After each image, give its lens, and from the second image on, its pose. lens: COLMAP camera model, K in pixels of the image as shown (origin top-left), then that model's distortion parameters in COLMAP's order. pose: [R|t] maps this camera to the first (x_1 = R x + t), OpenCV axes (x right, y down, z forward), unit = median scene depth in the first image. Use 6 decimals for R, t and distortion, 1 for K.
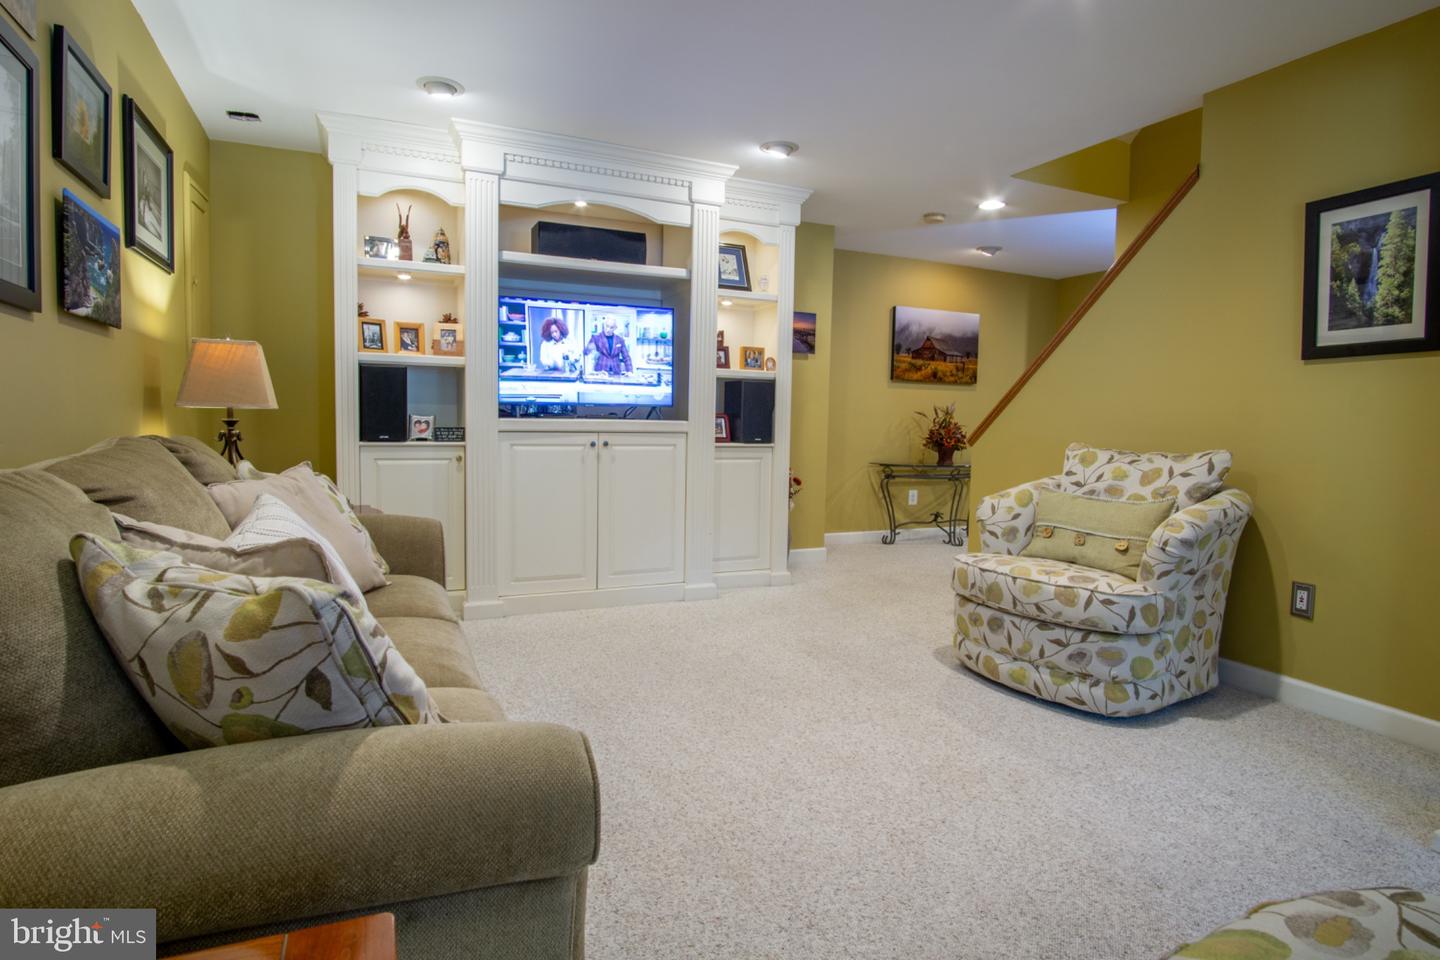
lens RADIAL K [[773.9, 0, 723.6], [0, 773.9, 472.9], [0, 0, 1]] dist [-0.028263, 0.003683]
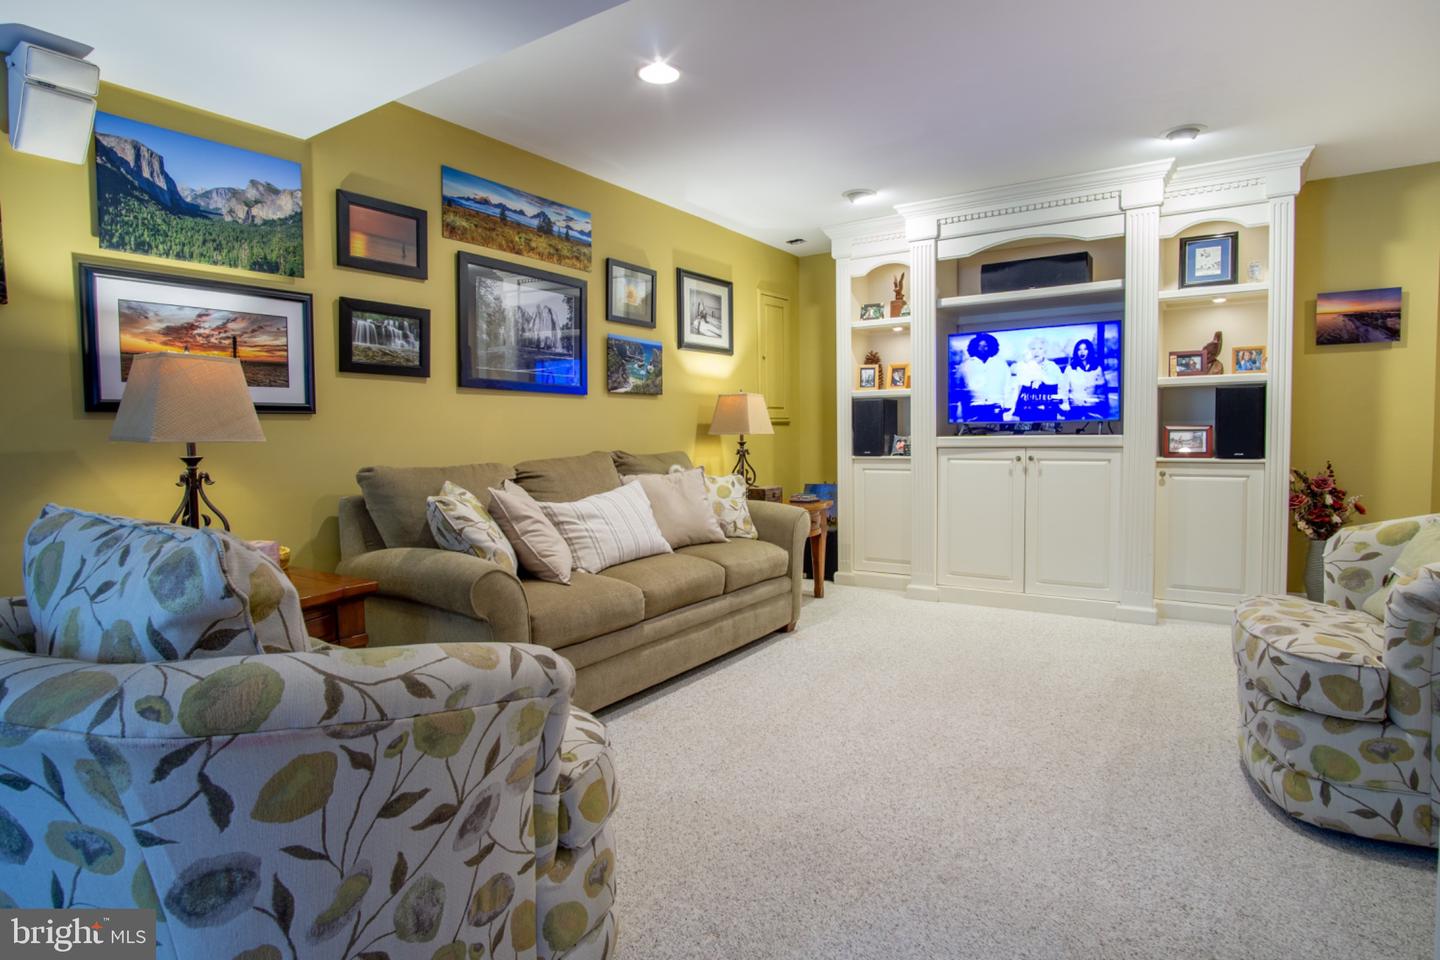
lens RADIAL K [[773.9, 0, 719.9], [0, 773.9, 473.6], [0, 0, 1]] dist [-0.028263, 0.003683]
pose [[0.516037, 0.018109, -0.856375, 0.748927], [-0.039207, 0.999228, -0.002495, 0.004662], [0.855669, 0.034863, 0.516349, 0.109092]]
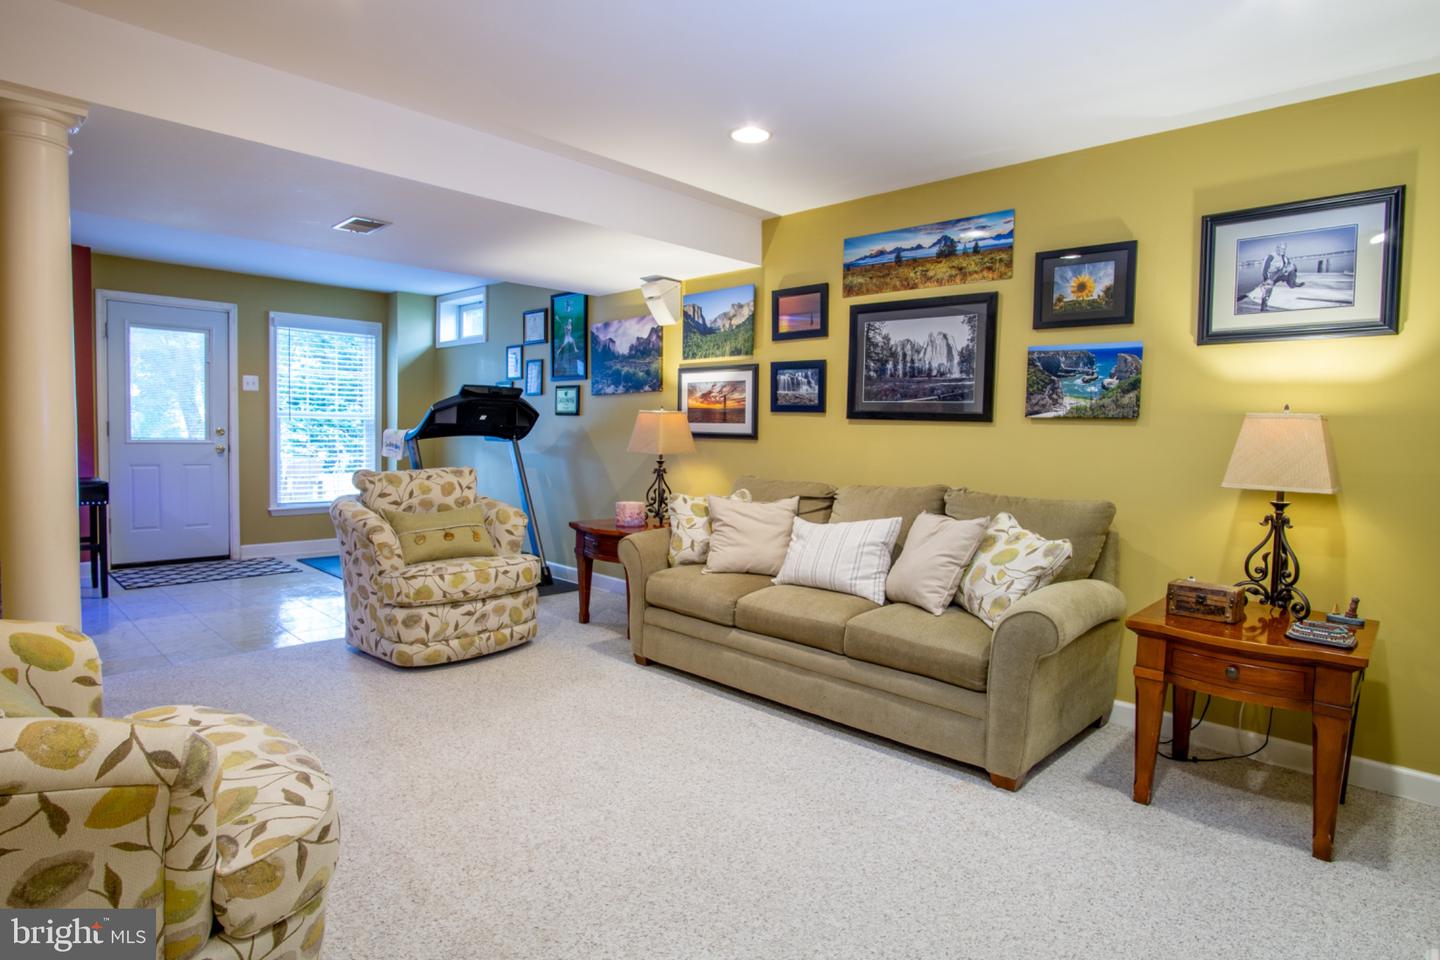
lens RADIAL K [[773.9, 0, 720.7], [0, 773.9, 476.7], [0, 0, 1]] dist [-0.028263, 0.003683]
pose [[-0.932403, -0.020477, -0.360840, 0.271780], [-0.068210, 0.990422, 0.120051, -0.160539], [0.354926, 0.136549, -0.924869, 1.582661]]
